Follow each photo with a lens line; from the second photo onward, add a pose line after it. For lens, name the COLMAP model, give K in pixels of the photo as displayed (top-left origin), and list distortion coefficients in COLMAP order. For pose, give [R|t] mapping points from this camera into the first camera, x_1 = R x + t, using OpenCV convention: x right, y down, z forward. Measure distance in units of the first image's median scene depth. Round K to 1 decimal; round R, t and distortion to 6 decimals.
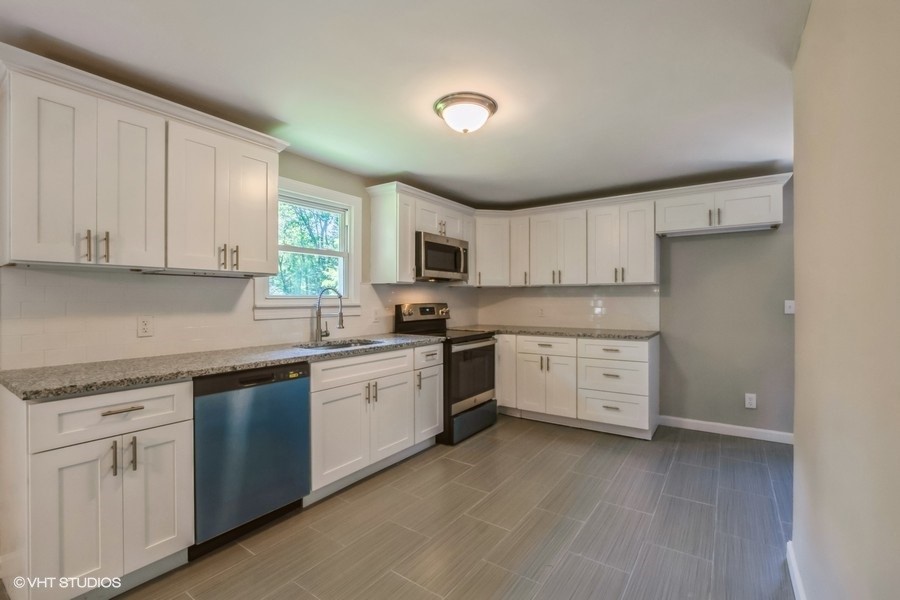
lens RADIAL K [[406.4, 0, 450.0], [0, 406.4, 300.0], [0, 0, 1]] dist [-0.000739, 0.000157]
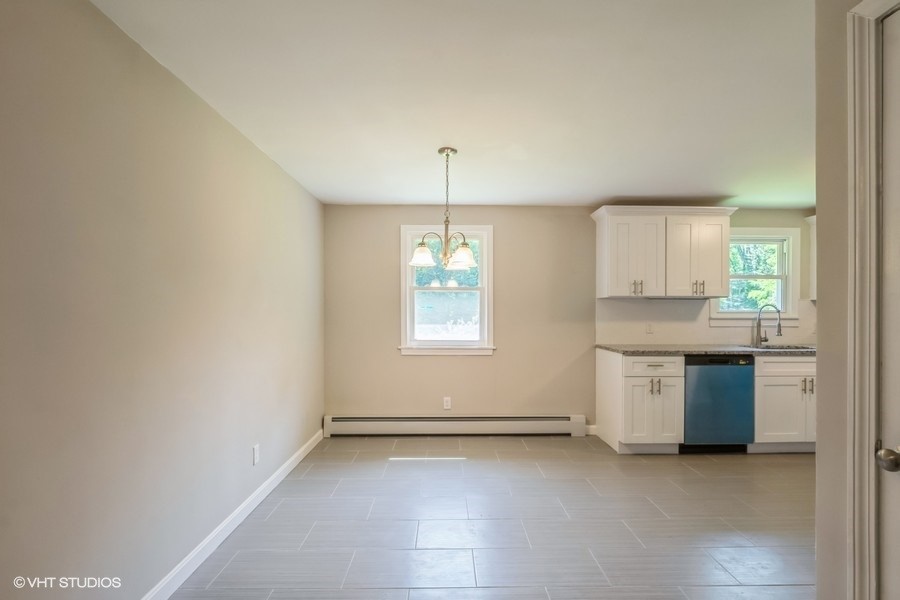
lens RADIAL K [[408.7, 0, 450.2], [0, 408.7, 312.7], [0, 0, 1]] dist [-0.020221, -0.000007]
pose [[0.591114, 0.004840, -0.806573, 0.174284], [-0.004897, 0.999985, 0.002412, -0.002324], [0.806573, 0.002524, 0.591129, -0.713332]]
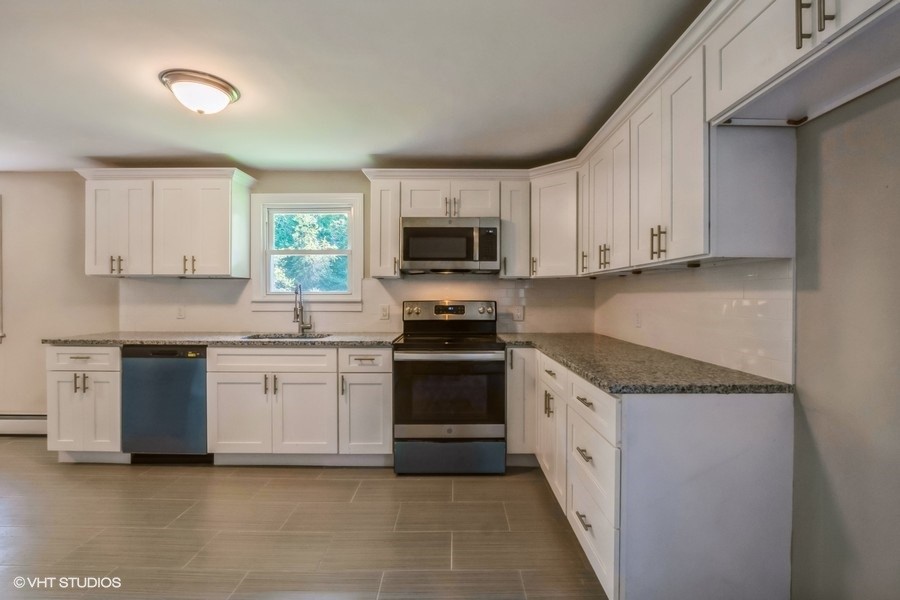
lens RADIAL K [[406.4, 0, 450.0], [0, 406.4, 300.0], [0, 0, 1]] dist [-0.000739, 0.000157]
pose [[0.564472, 0.009296, -0.825400, 0.987472], [-0.004632, 0.999957, 0.008094, 0.000005], [0.825440, -0.000745, 0.564490, 0.840604]]
